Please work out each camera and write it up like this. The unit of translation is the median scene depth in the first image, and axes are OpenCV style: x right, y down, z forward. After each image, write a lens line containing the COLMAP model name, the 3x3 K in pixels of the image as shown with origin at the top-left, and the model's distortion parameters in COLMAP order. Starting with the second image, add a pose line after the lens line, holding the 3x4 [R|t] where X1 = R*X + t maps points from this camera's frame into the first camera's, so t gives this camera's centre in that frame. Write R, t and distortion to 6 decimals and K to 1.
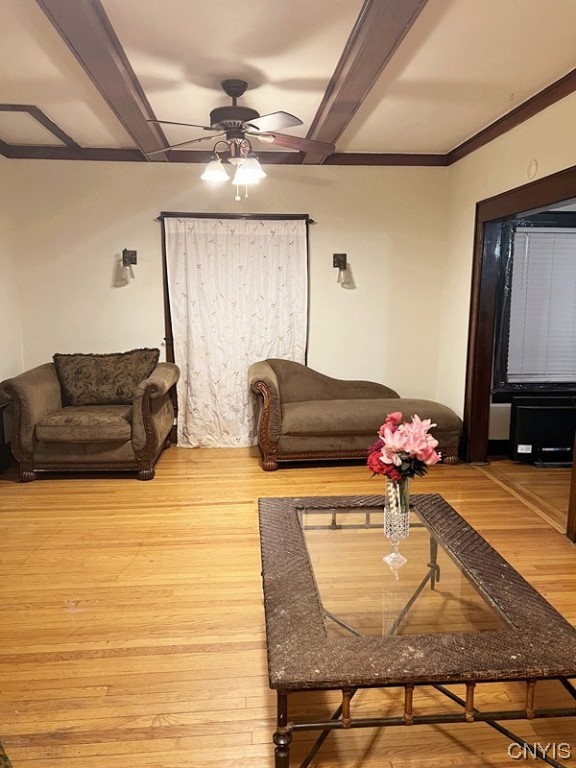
lens RADIAL K [[571.1, 0, 288.0], [0, 571.1, 384.0], [0, 0, 1]] dist [0.008352, -0.014424]
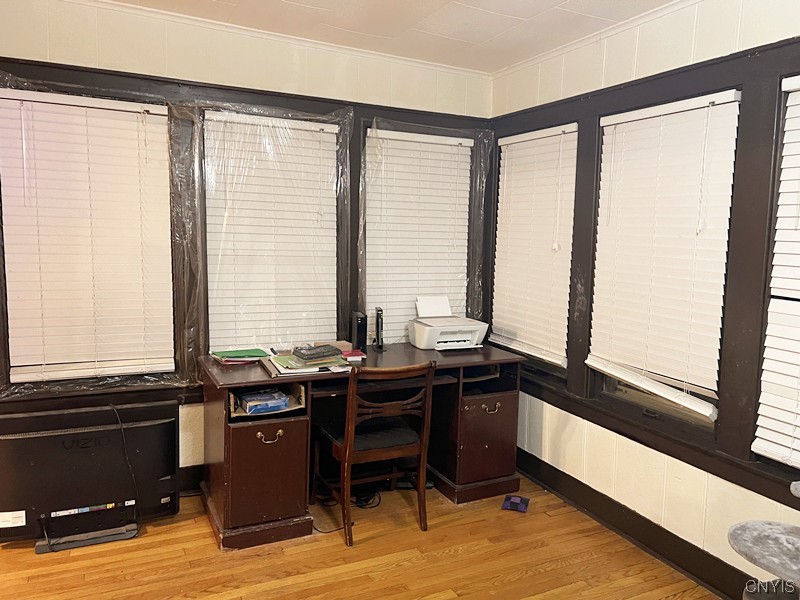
lens RADIAL K [[594.9, 0, 399.9], [0, 594.9, 297.0], [0, 0, 1]] dist [0.008352, -0.014424]
pose [[0.935595, -0.017555, 0.352637, 0.867922], [0.032713, 0.998777, -0.037070, -0.081137], [-0.351555, 0.046219, 0.935025, 0.591977]]
